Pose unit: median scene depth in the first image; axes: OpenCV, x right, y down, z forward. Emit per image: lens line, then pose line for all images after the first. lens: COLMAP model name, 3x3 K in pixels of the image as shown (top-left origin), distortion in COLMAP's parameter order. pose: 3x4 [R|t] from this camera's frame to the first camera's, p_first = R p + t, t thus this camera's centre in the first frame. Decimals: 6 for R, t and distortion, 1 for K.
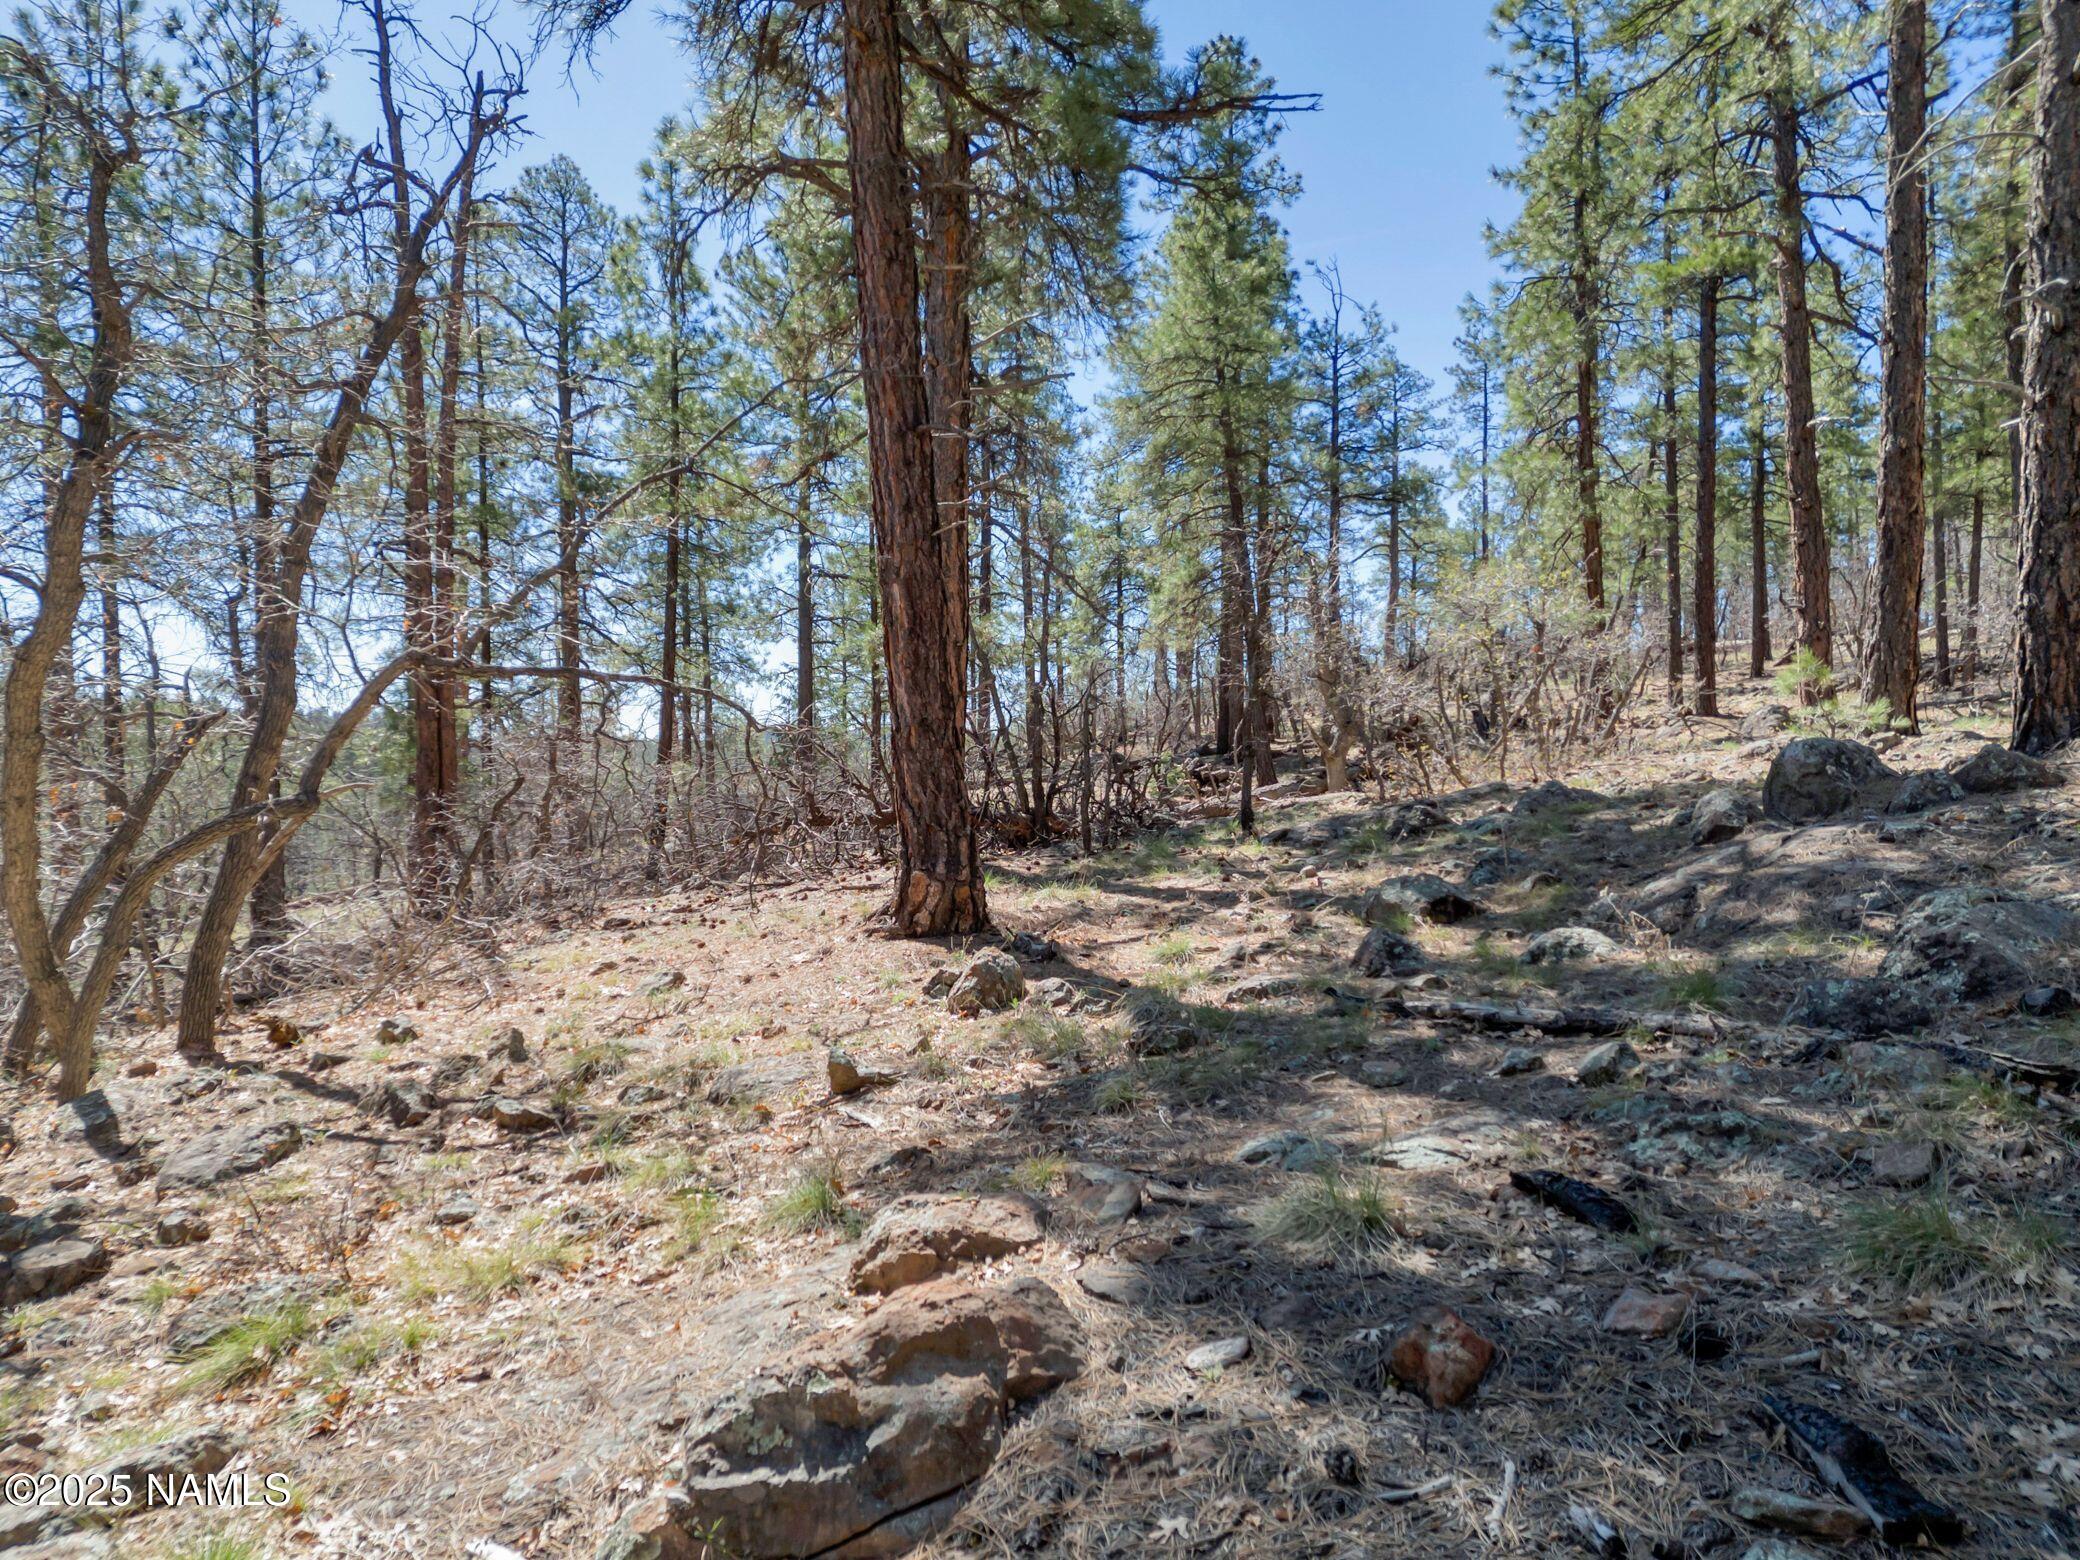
lens RADIAL K [[1580.9, 0, 1023.8], [0, 1580.9, 816.3], [0, 0, 1]] dist [0.075609, -0.082267]
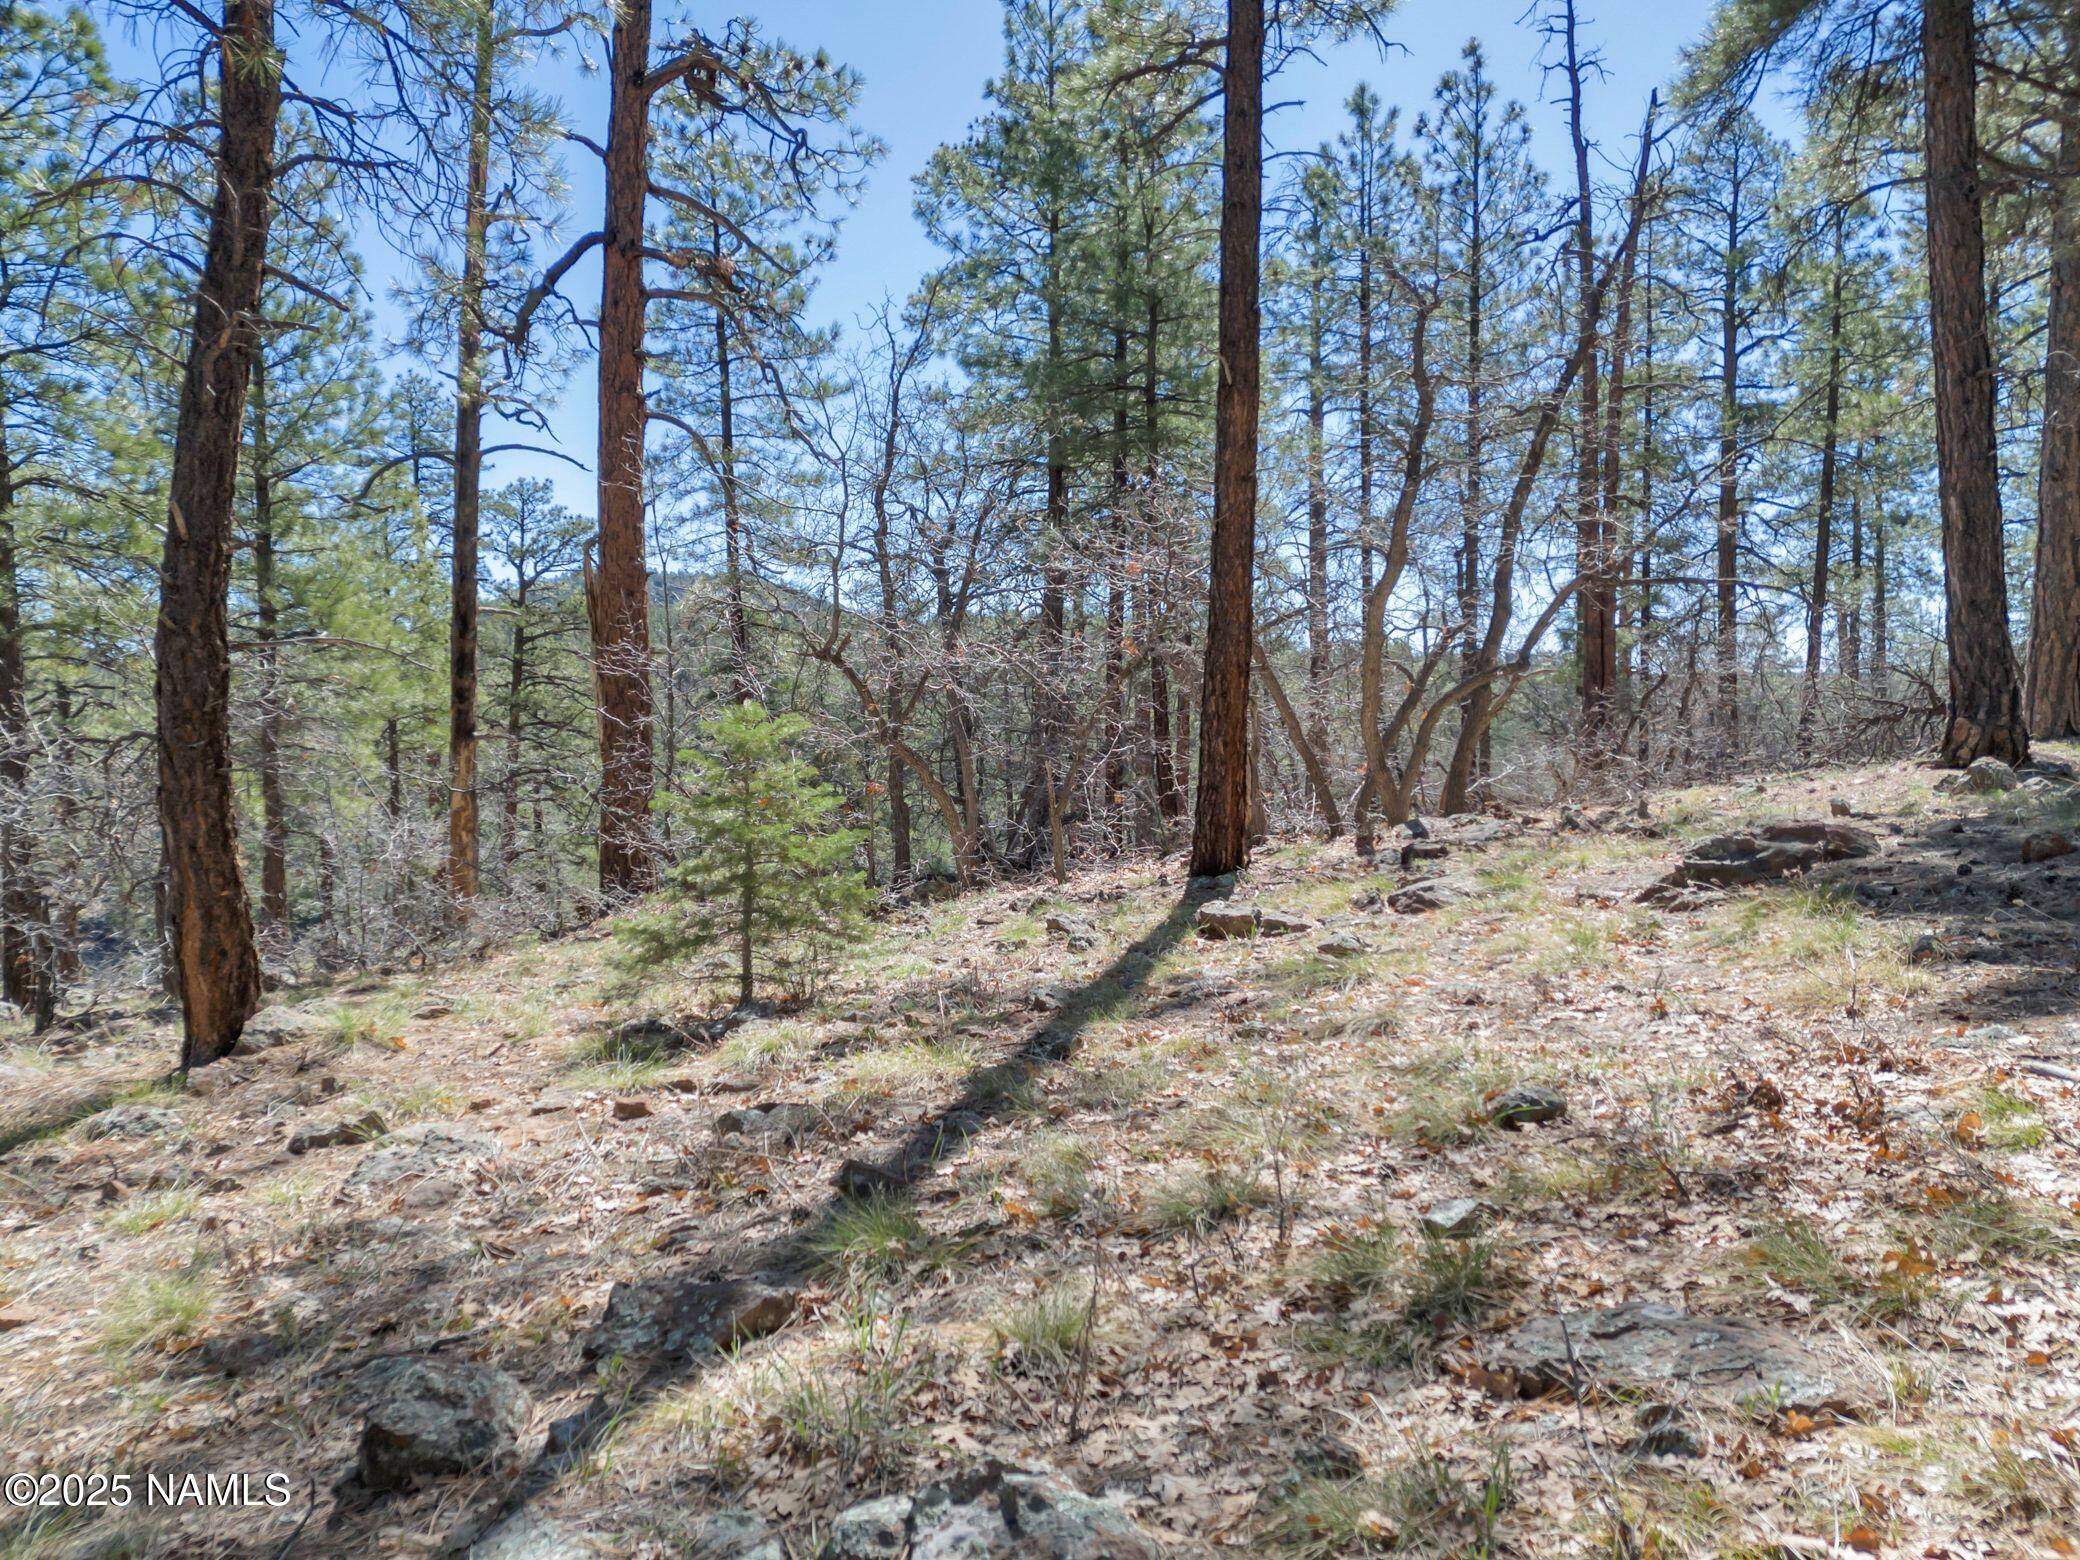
lens RADIAL K [[1580.9, 0, 1023.8], [0, 1580.9, 816.3], [0, 0, 1]] dist [0.075609, -0.082267]
pose [[0.766060, 0.031546, -0.641995, 0.089013], [-0.006904, 0.999141, 0.040856, 0.030857], [0.642732, -0.026866, 0.765619, -0.237515]]
